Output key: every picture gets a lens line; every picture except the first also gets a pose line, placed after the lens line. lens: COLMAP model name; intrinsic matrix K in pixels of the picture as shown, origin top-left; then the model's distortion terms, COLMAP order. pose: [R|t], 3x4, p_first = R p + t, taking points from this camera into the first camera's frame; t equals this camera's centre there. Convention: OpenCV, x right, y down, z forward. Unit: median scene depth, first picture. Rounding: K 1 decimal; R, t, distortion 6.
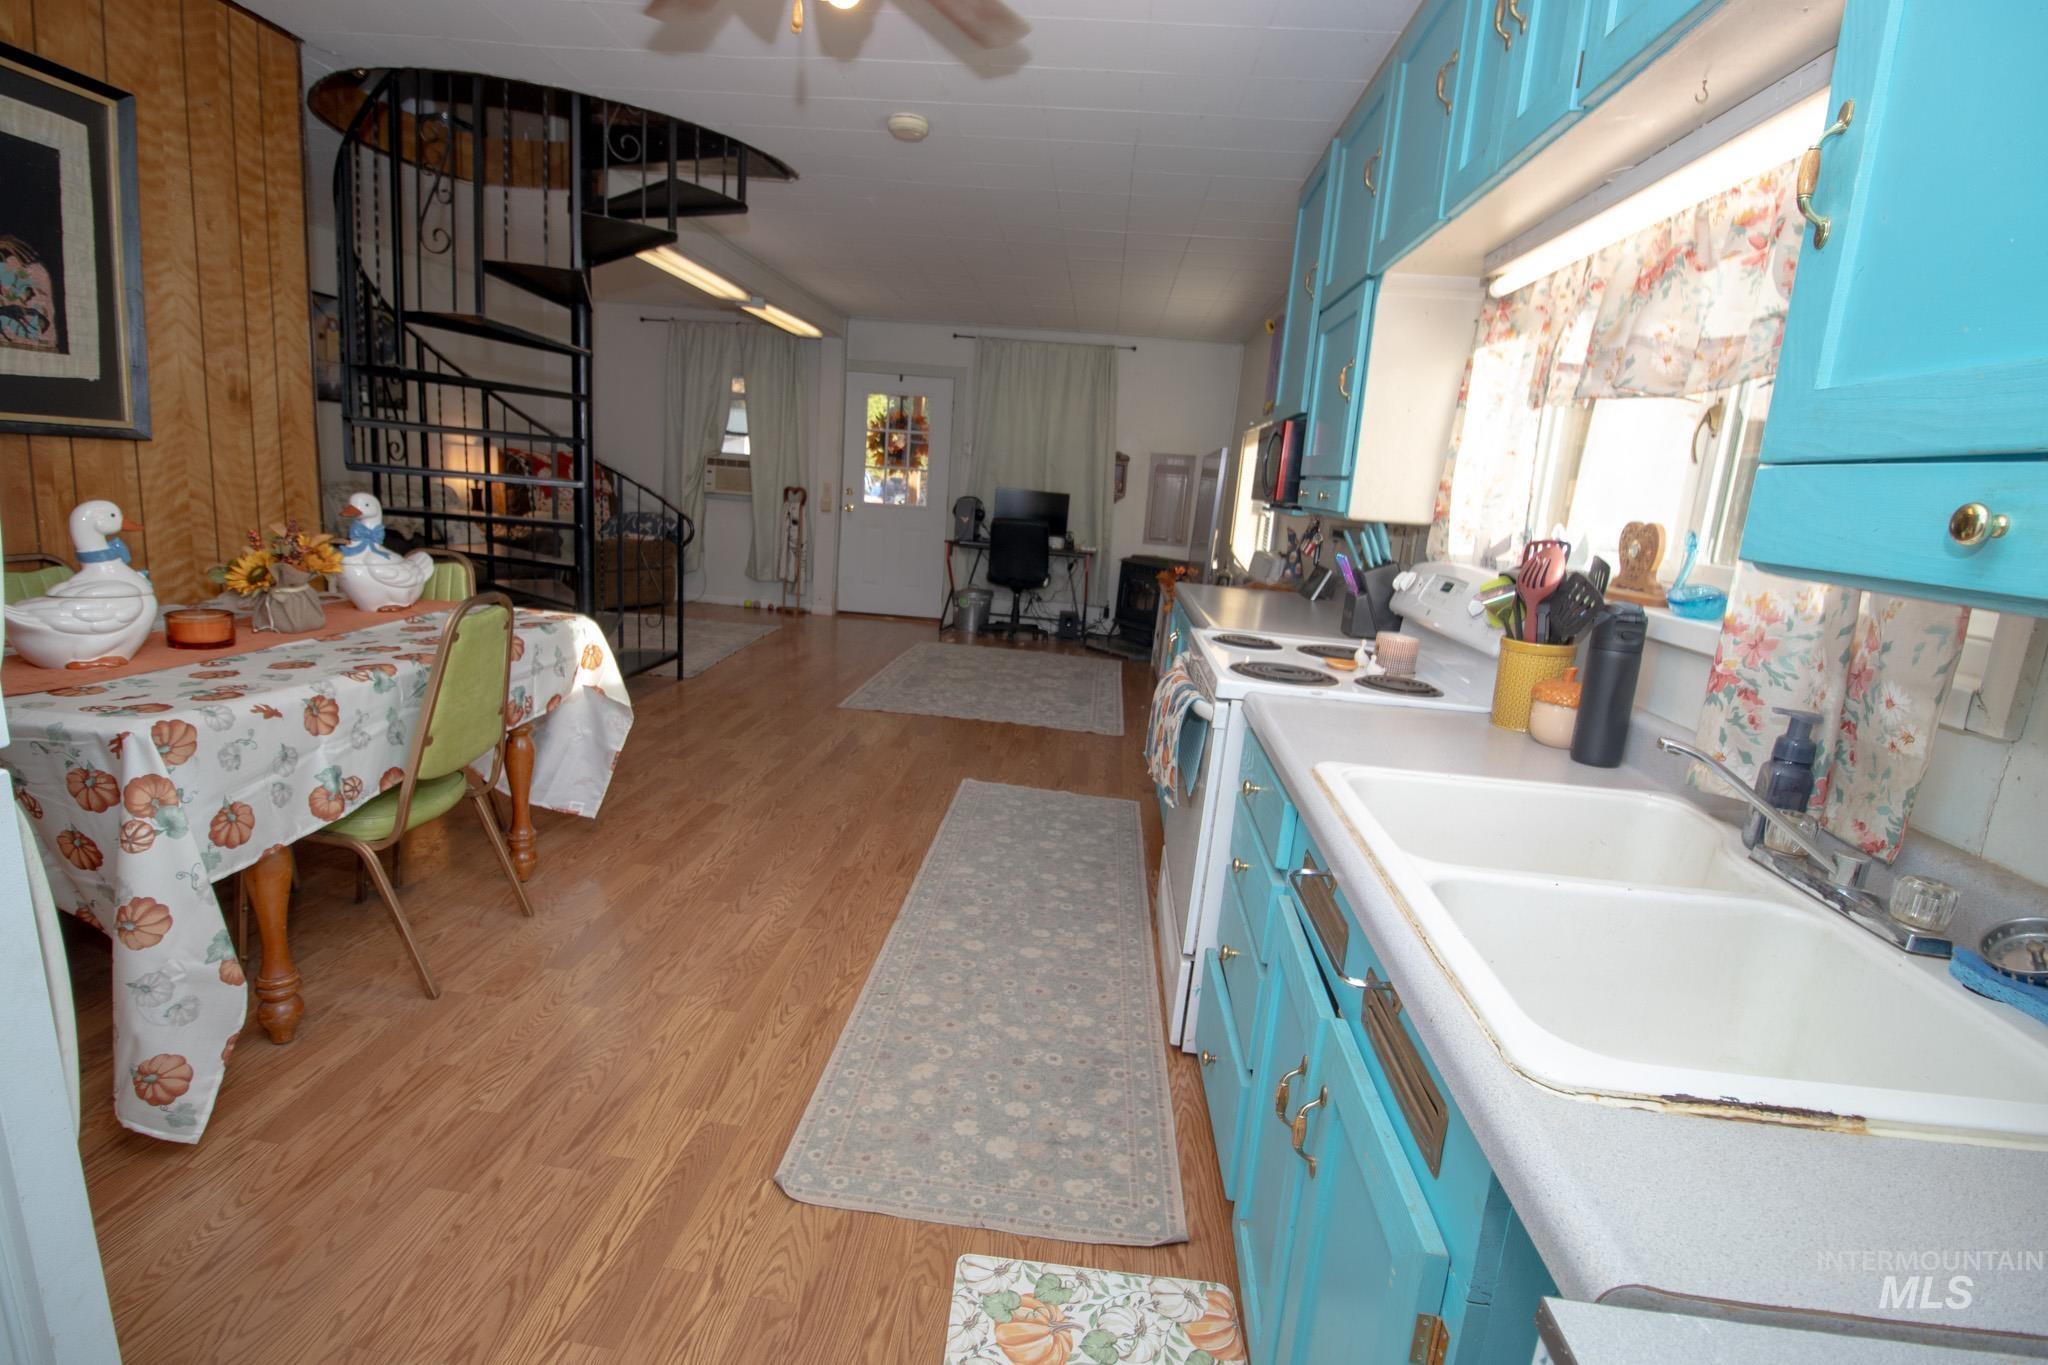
lens RADIAL K [[948.7, 0, 1018.2], [0, 948.7, 679.2], [0, 0, 1]] dist [-0.003284, -0.011215]
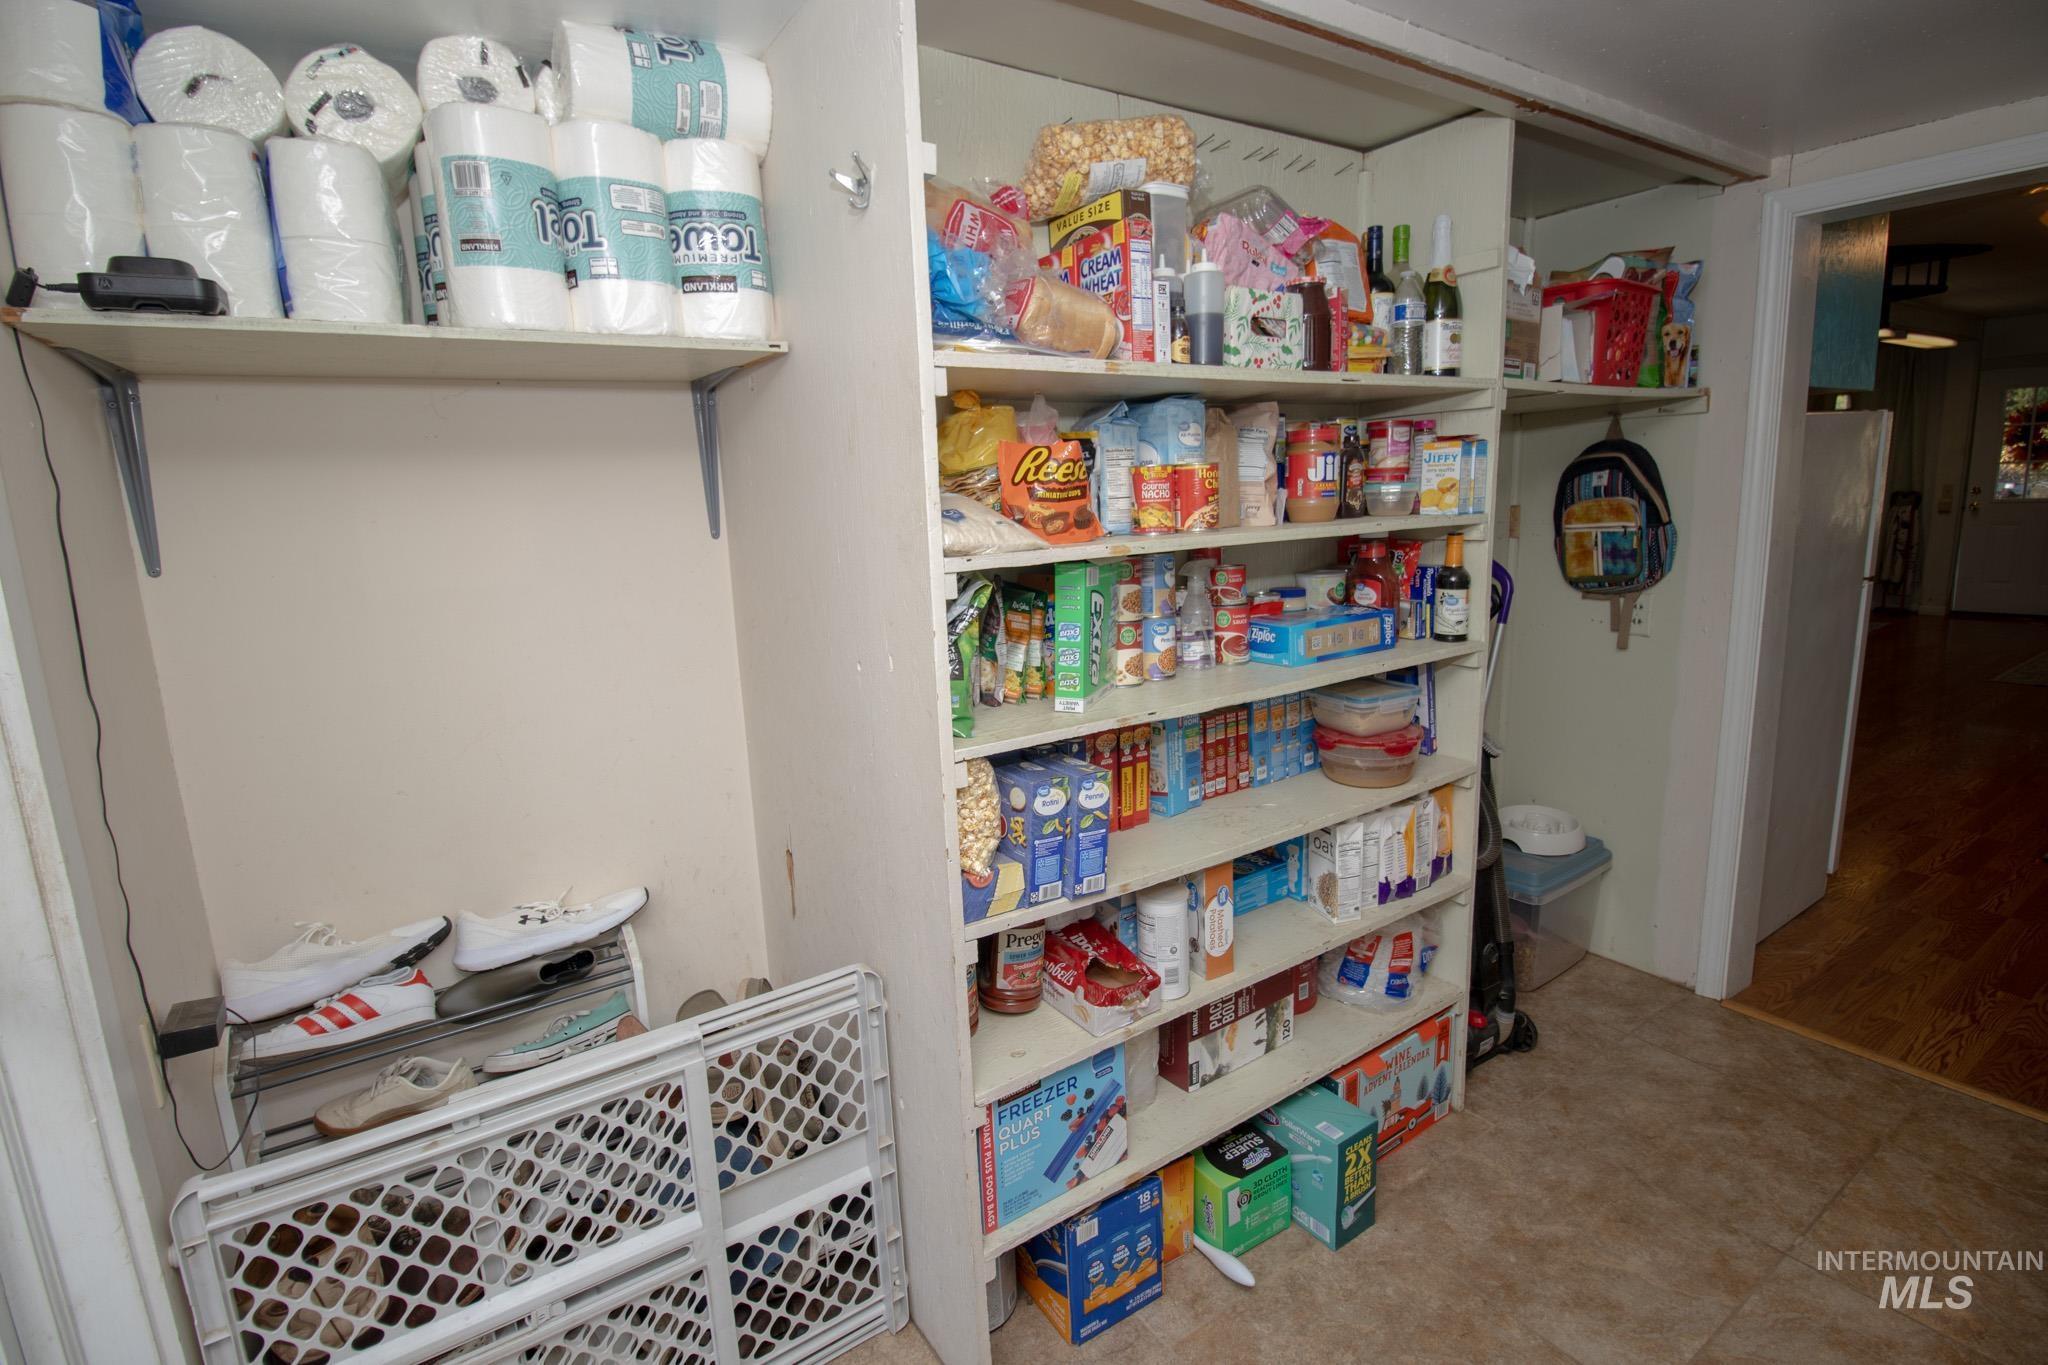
lens RADIAL K [[958.9, 0, 1014.6], [0, 958.9, 695.5], [0, 0, 1]] dist [-0.012680, -0.007179]
pose [[0.615016, 0.055668, -0.786547, -0.030038], [-0.066140, 0.997631, 0.018891, 0.143198], [0.785736, 0.040404, 0.617242, -0.866739]]
